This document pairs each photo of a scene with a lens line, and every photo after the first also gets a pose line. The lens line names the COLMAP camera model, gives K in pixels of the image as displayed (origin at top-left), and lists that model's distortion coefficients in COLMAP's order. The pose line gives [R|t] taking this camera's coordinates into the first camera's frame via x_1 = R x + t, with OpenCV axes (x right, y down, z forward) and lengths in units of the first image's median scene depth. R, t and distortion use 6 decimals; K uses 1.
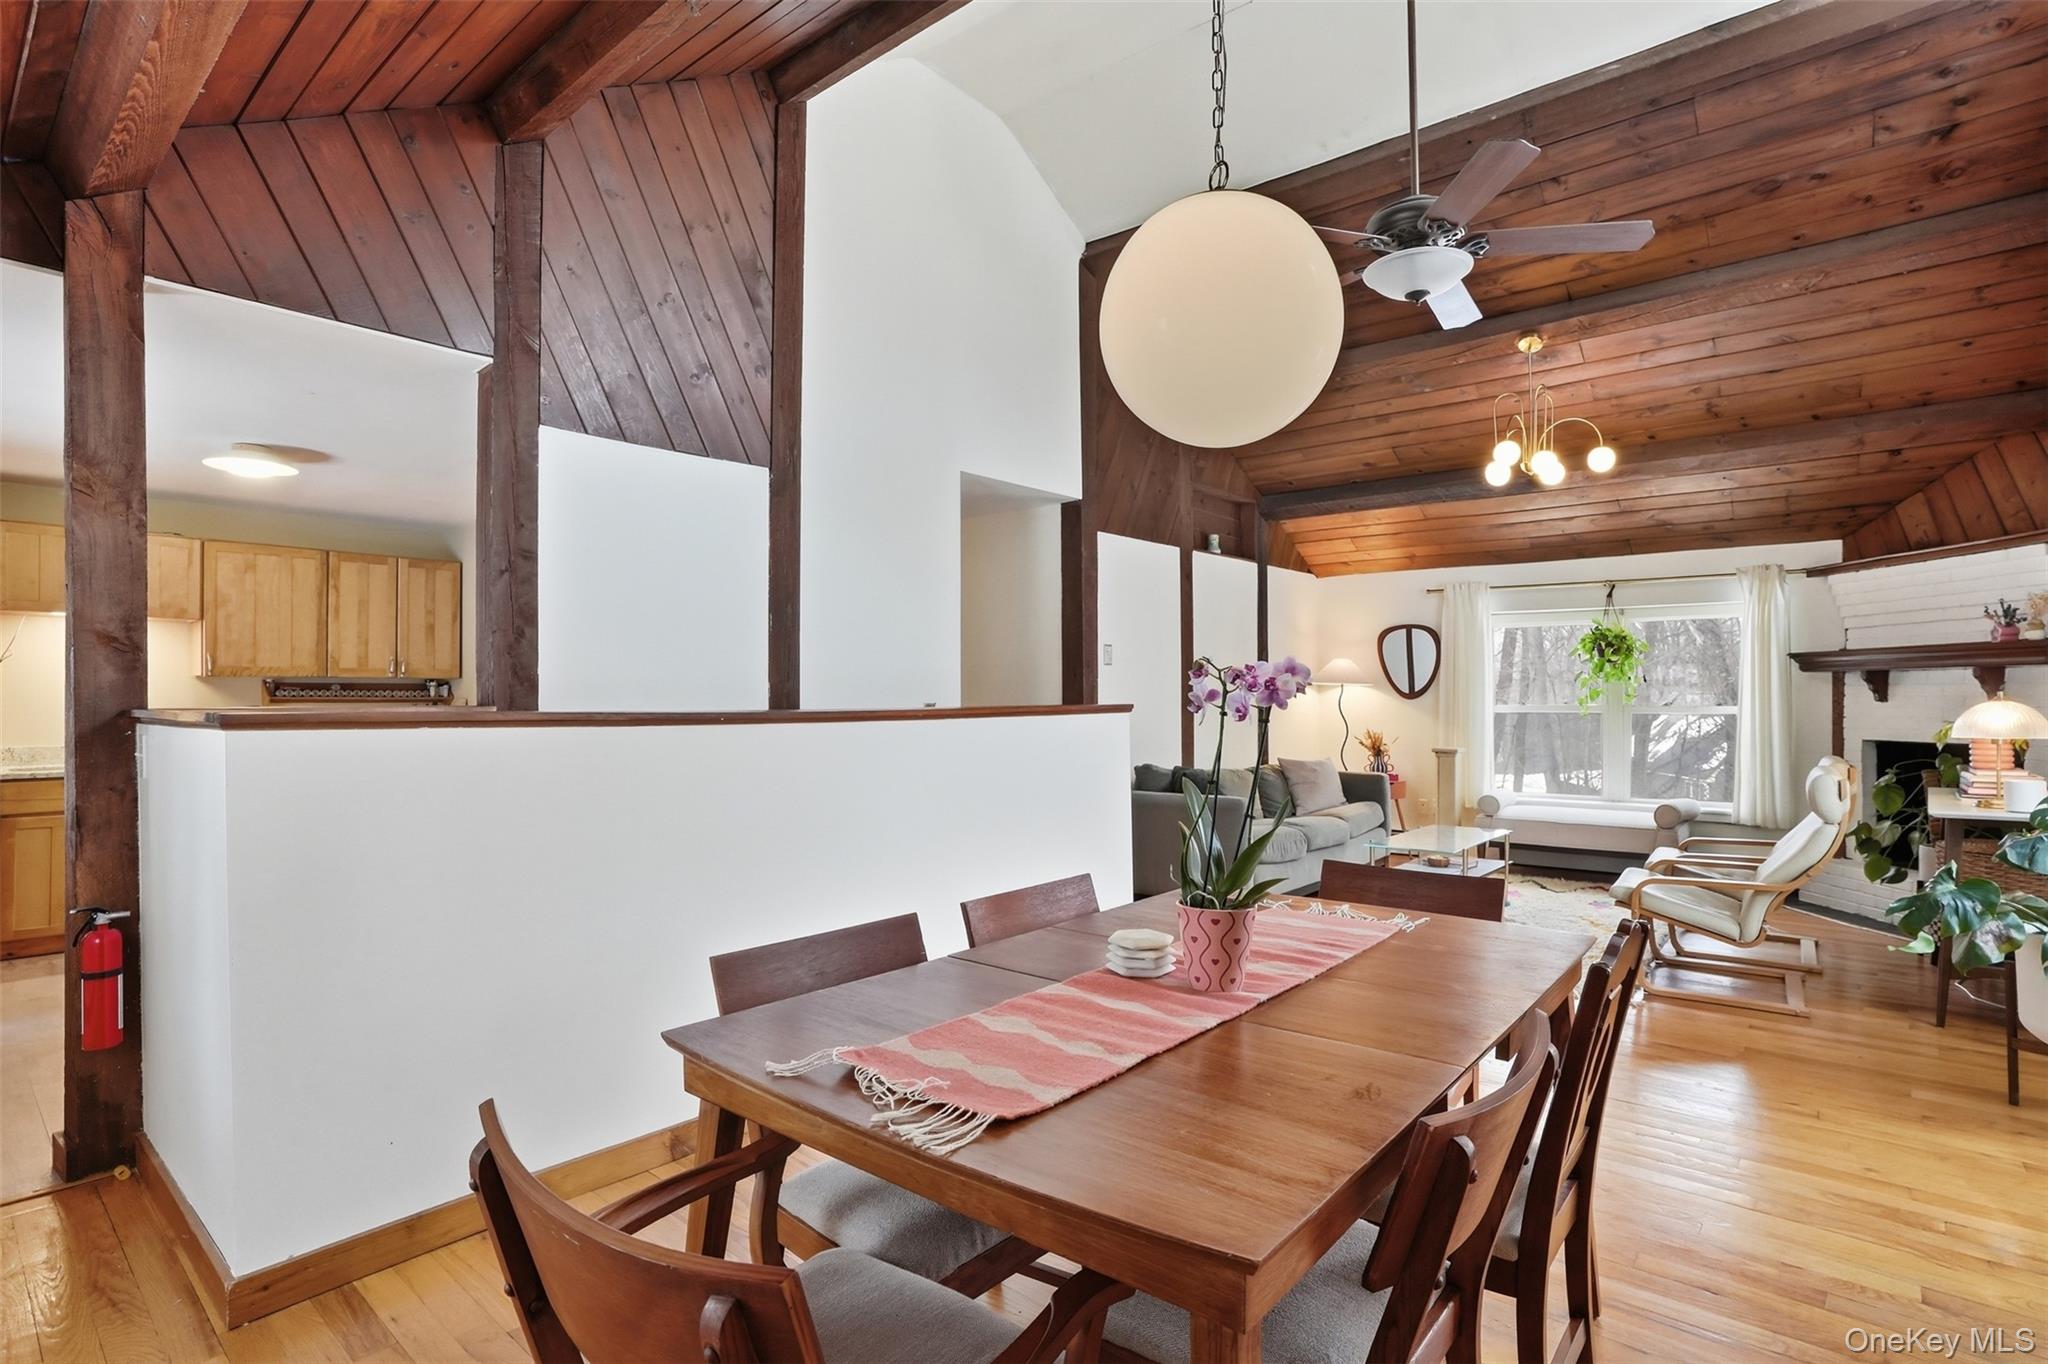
lens RADIAL K [[1022.5, 0, 1007.1], [0, 1022.5, 703.7], [0, 0, 1]] dist [-0.070073, 0.032521]
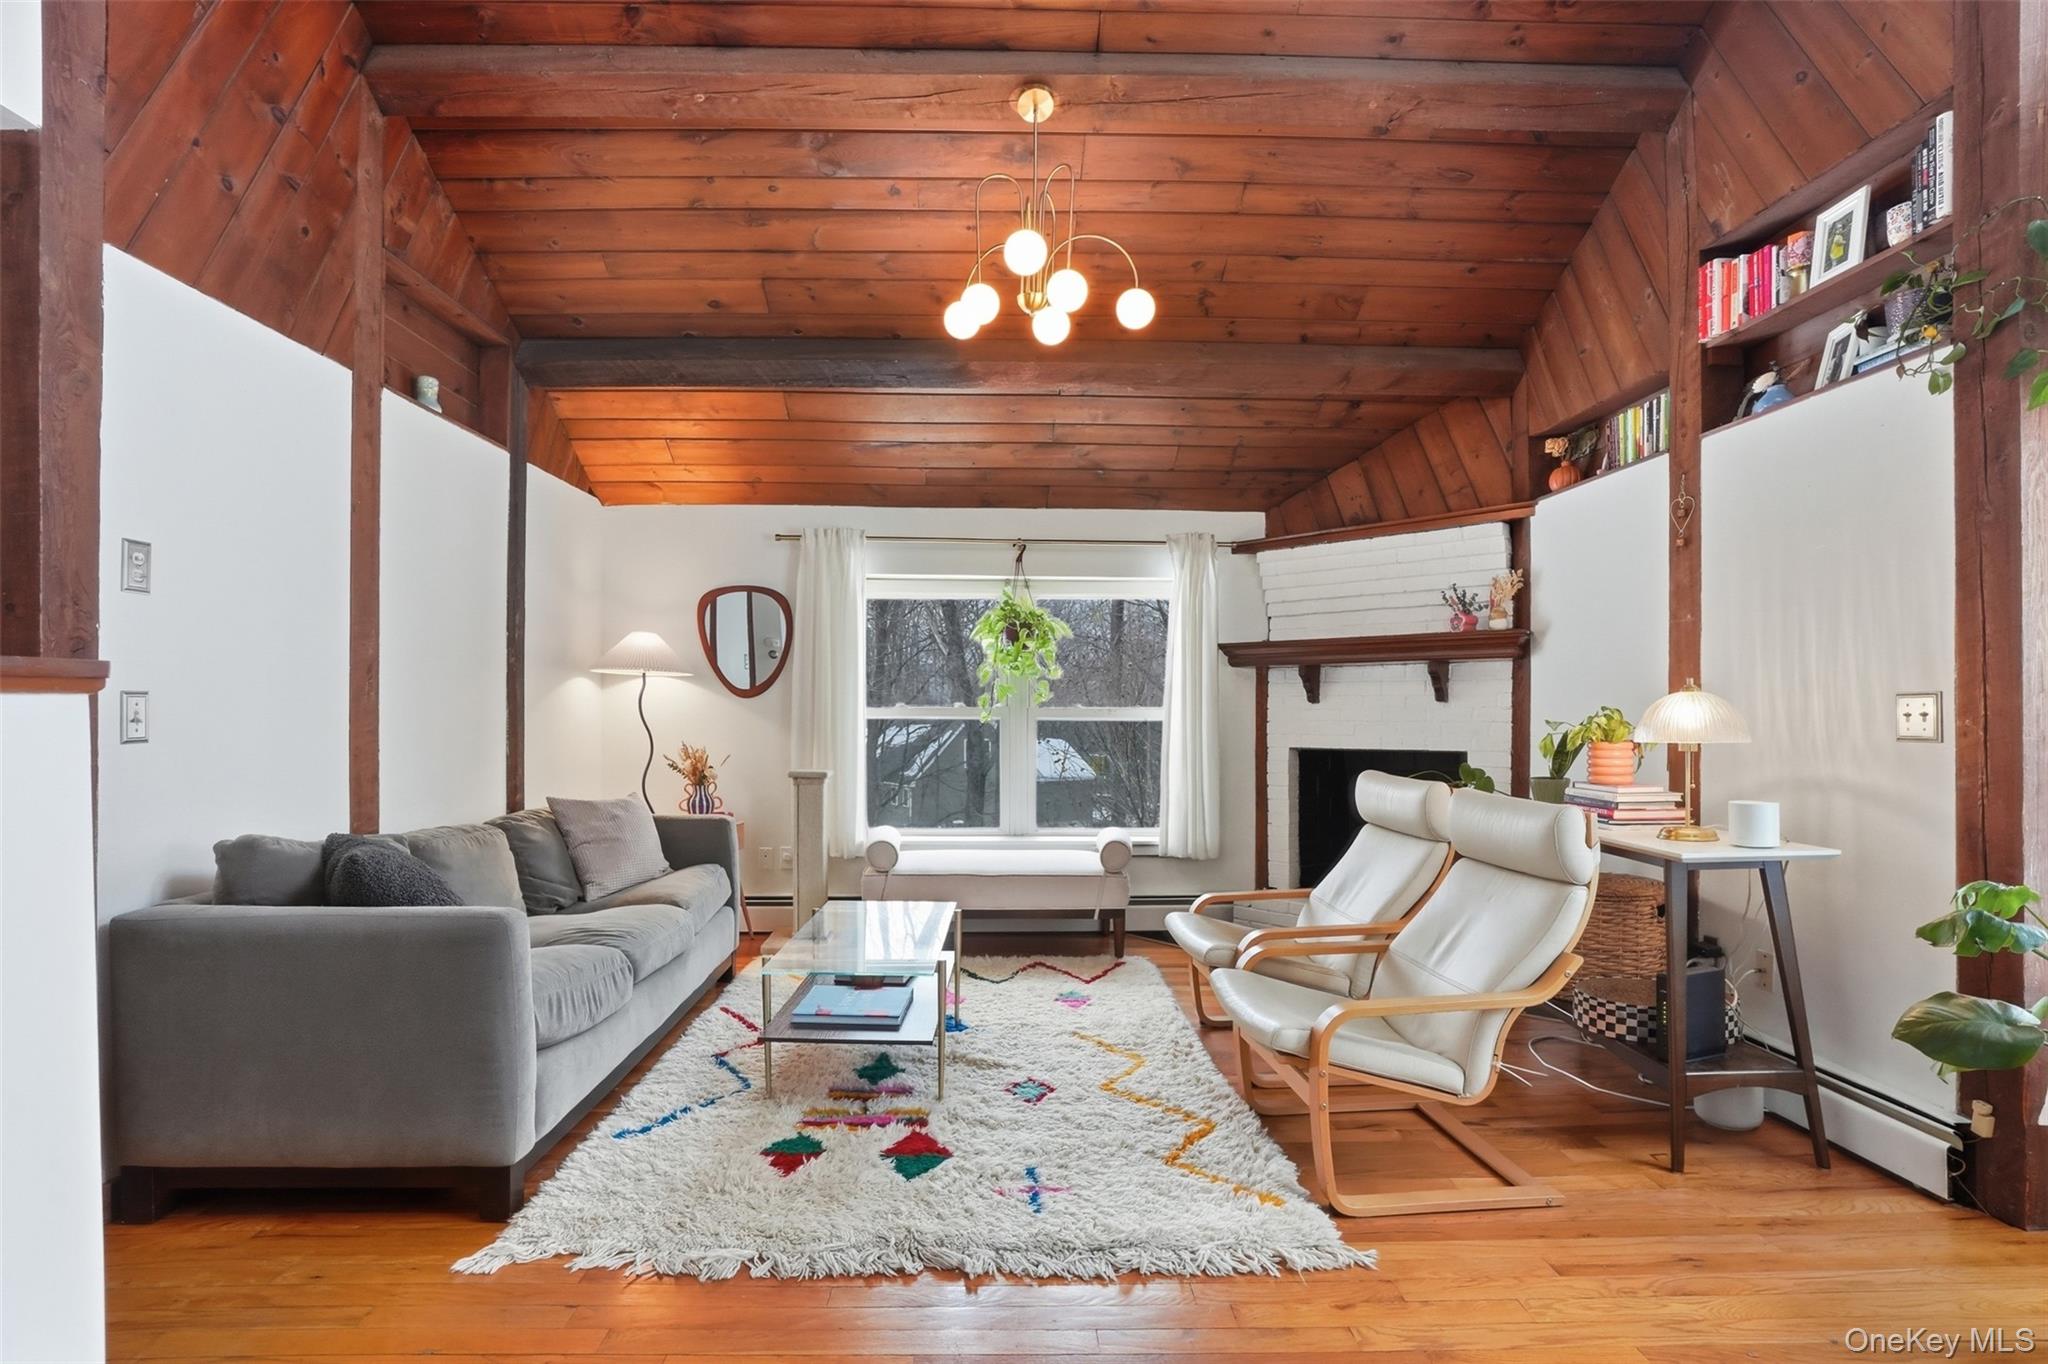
lens RADIAL K [[1038.7, 0, 1016.0], [0, 1038.7, 702.1], [0, 0, 1]] dist [-0.073521, 0.034416]
pose [[0.735628, 0.011298, 0.677292, 0.088030], [-0.001974, 0.999892, -0.014535, 0.010114], [-0.677383, 0.009356, 0.735571, 0.485778]]
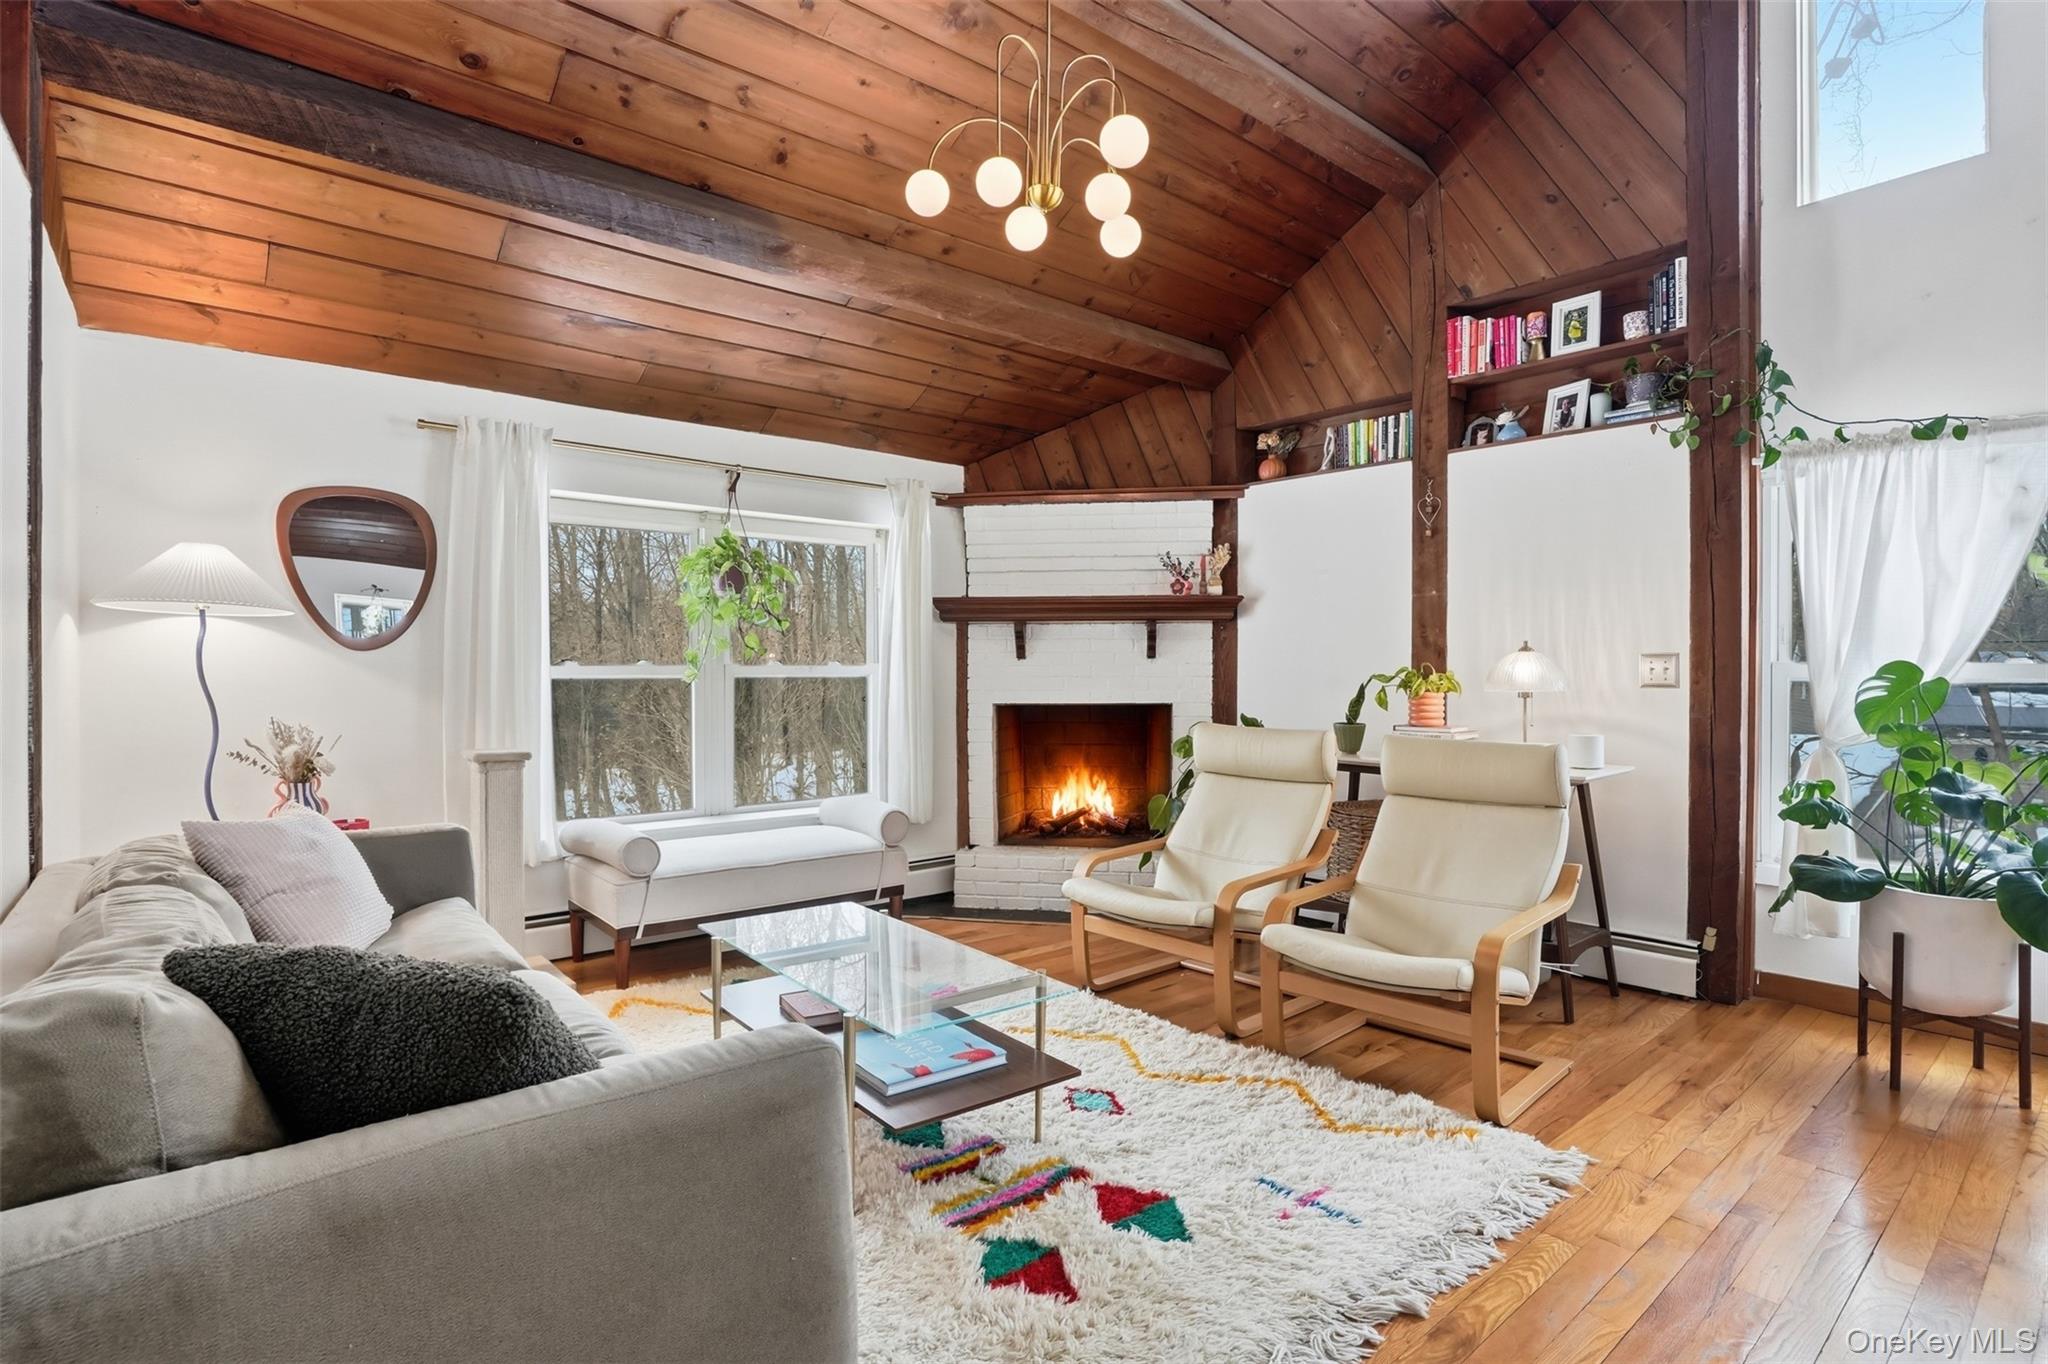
lens RADIAL K [[1007.6, 0, 996.5], [0, 1007.6, 665.4], [0, 0, 1]] dist [-0.073190, 0.036788]
pose [[0.155004, 0.004529, 0.987903, 0.006194], [0.005150, 0.999972, -0.005393, 0.007633], [-0.987900, 0.005924, 0.154976, 0.827427]]
